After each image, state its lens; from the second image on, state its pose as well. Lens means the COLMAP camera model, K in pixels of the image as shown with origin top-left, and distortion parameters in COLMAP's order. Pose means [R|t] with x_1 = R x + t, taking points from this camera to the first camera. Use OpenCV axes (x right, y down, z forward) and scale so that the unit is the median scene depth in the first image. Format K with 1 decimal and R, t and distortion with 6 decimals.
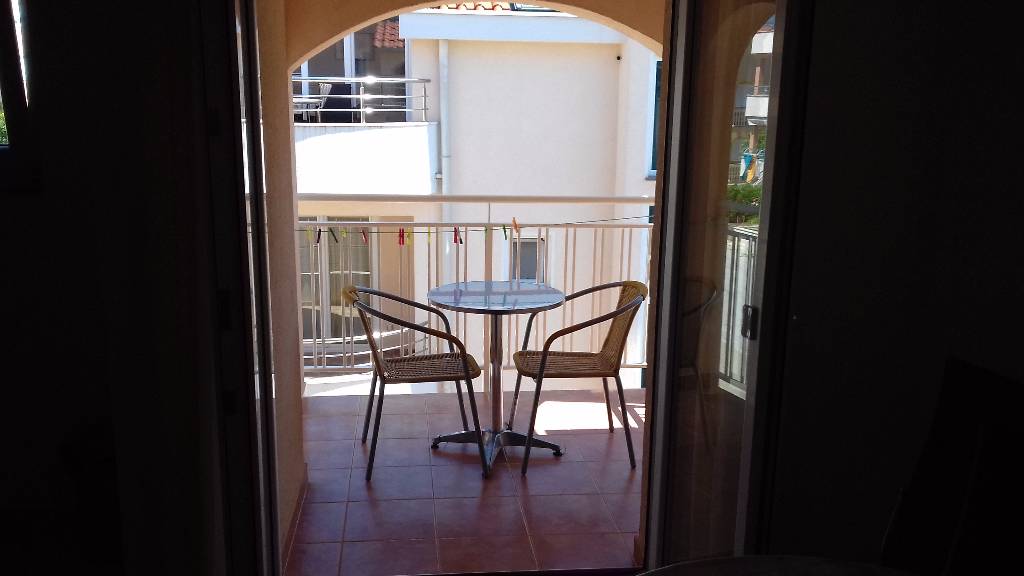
lens RADIAL K [[937.8, 0, 512.0], [0, 937.8, 288.0], [0, 0, 1]] dist [0.089833, -0.151513]
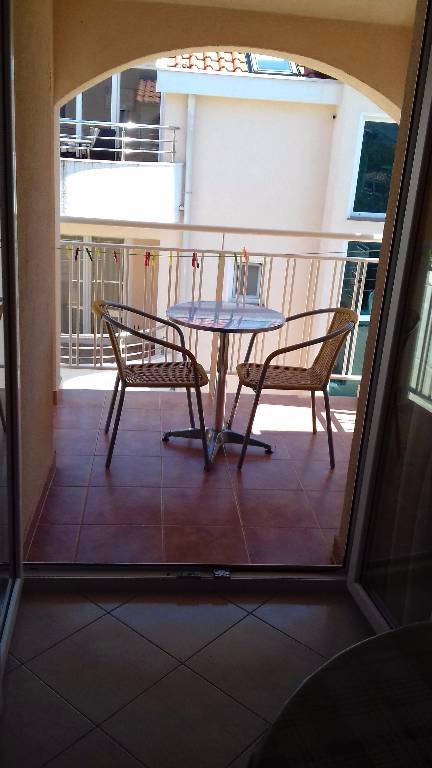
lens RADIAL K [[703.3, 0, 181.7], [0, 703.3, 369.2], [0, 0, 1]] dist [0.089833, -0.151513]
pose [[0.995831, 0.065760, -0.063213, -0.010900], [-0.058961, 0.992830, 0.103982, -0.012122], [0.069597, -0.099822, 0.992568, 0.121943]]
